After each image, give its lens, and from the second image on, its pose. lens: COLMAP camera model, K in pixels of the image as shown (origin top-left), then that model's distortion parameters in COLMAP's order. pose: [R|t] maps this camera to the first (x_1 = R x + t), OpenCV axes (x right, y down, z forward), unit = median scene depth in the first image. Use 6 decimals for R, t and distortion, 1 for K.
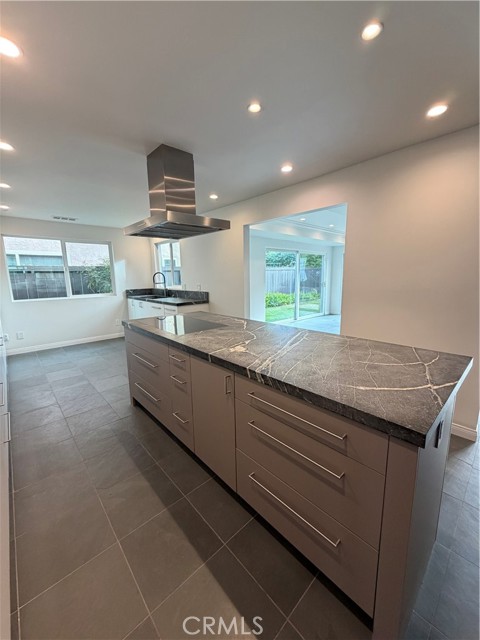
lens RADIAL K [[256.6, 0, 238.1], [0, 256.6, 317.3], [0, 0, 1]] dist [-0.000646, 0.000145]
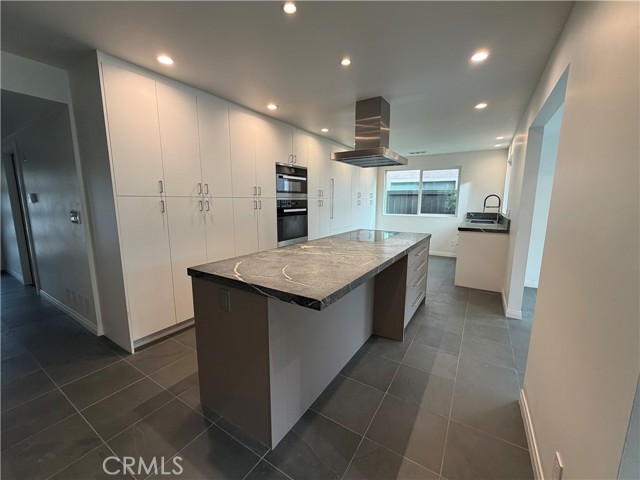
lens RADIAL K [[256.6, 0, 319.8], [0, 256.6, 239.7], [0, 0, 1]] dist [-0.000646, 0.000145]
pose [[0.268836, 0.165986, -0.948776, 0.408472], [-0.170458, 0.977690, 0.122745, -0.029905], [0.947983, 0.128729, 0.291132, 0.188285]]
